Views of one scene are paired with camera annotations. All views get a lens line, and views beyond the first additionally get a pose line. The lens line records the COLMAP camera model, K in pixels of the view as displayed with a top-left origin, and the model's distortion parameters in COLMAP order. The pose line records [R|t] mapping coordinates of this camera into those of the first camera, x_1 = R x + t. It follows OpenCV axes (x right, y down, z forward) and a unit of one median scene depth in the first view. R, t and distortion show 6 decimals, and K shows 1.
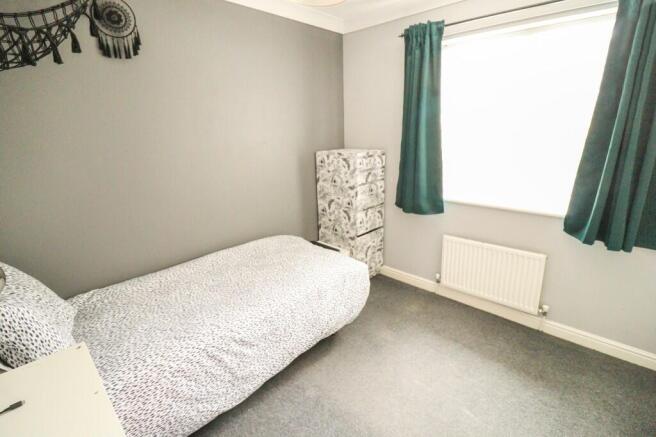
lens RADIAL K [[309.5, 0, 328.0], [0, 309.5, 213.6], [0, 0, 1]] dist [0.010012, -0.016550]
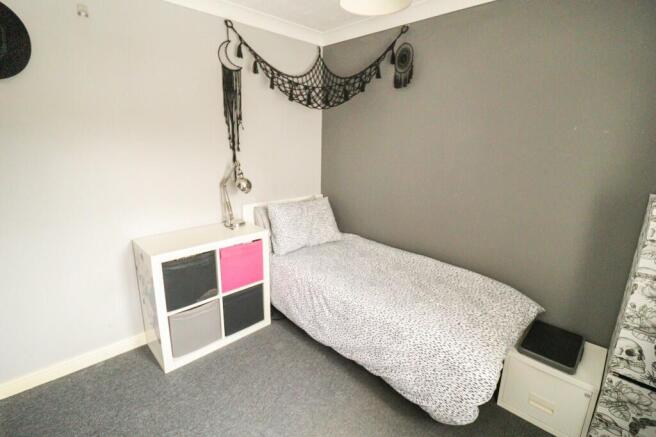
lens RADIAL K [[309.5, 0, 328.0], [0, 309.5, 213.6], [0, 0, 1]] dist [0.010012, -0.016550]
pose [[-0.037162, 0.259816, -0.964943, 0.763599], [-0.281814, 0.923693, 0.259563, -0.231138], [0.958749, 0.281580, 0.038894, 0.731922]]
